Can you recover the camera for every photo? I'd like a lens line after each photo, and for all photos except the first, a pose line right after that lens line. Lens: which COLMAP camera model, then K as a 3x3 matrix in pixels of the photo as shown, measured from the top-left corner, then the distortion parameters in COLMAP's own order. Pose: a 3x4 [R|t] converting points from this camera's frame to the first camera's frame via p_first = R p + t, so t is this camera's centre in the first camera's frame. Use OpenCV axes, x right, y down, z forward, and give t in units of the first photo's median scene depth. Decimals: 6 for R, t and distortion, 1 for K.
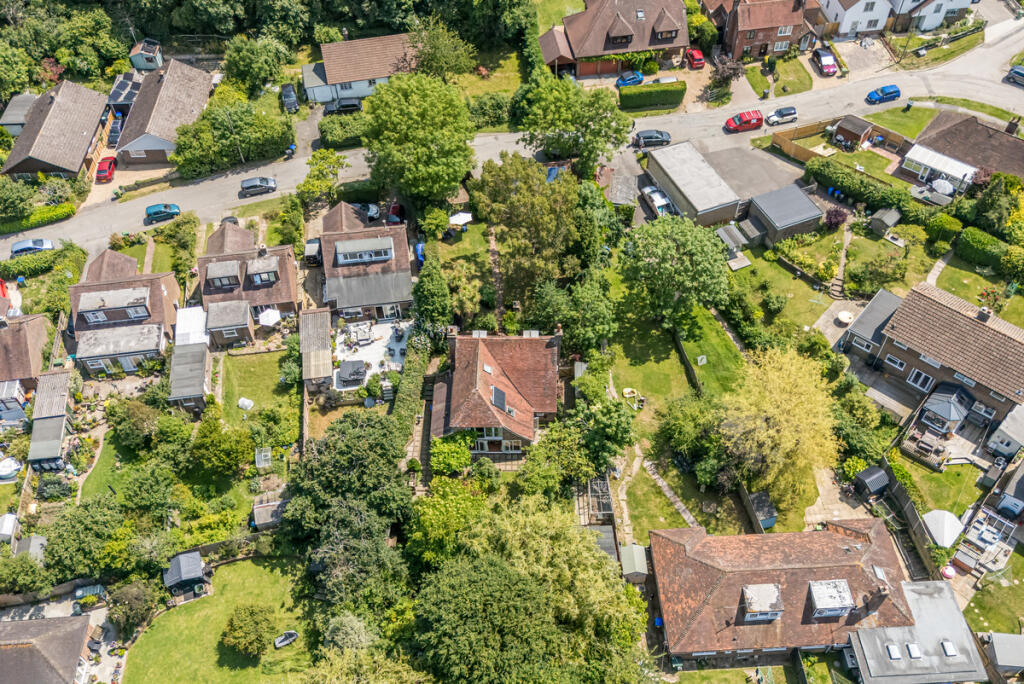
lens RADIAL K [[927.7, 0, 512.0], [0, 927.7, 342.0], [0, 0, 1]] dist [0.074801, -0.100171]
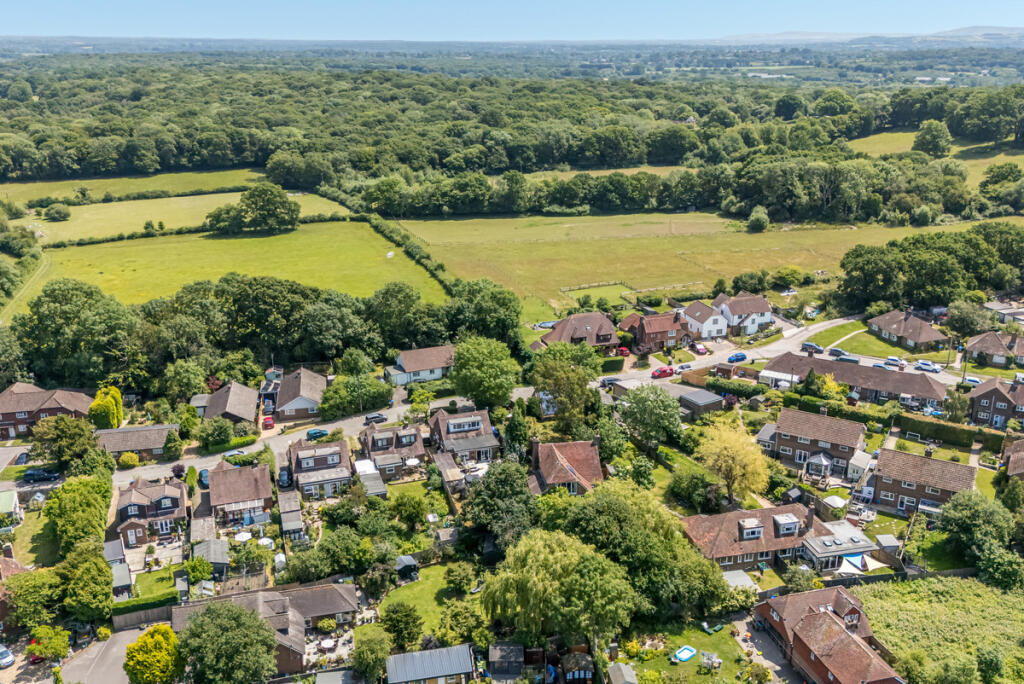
lens RADIAL K [[927.7, 0, 512.0], [0, 927.7, 342.0], [0, 0, 1]] dist [0.074801, -0.100171]
pose [[0.984416, -0.045965, 0.169743, -0.304007], [0.128272, 0.847973, -0.514283, 0.551875], [-0.120299, 0.528042, 0.840654, -0.404016]]
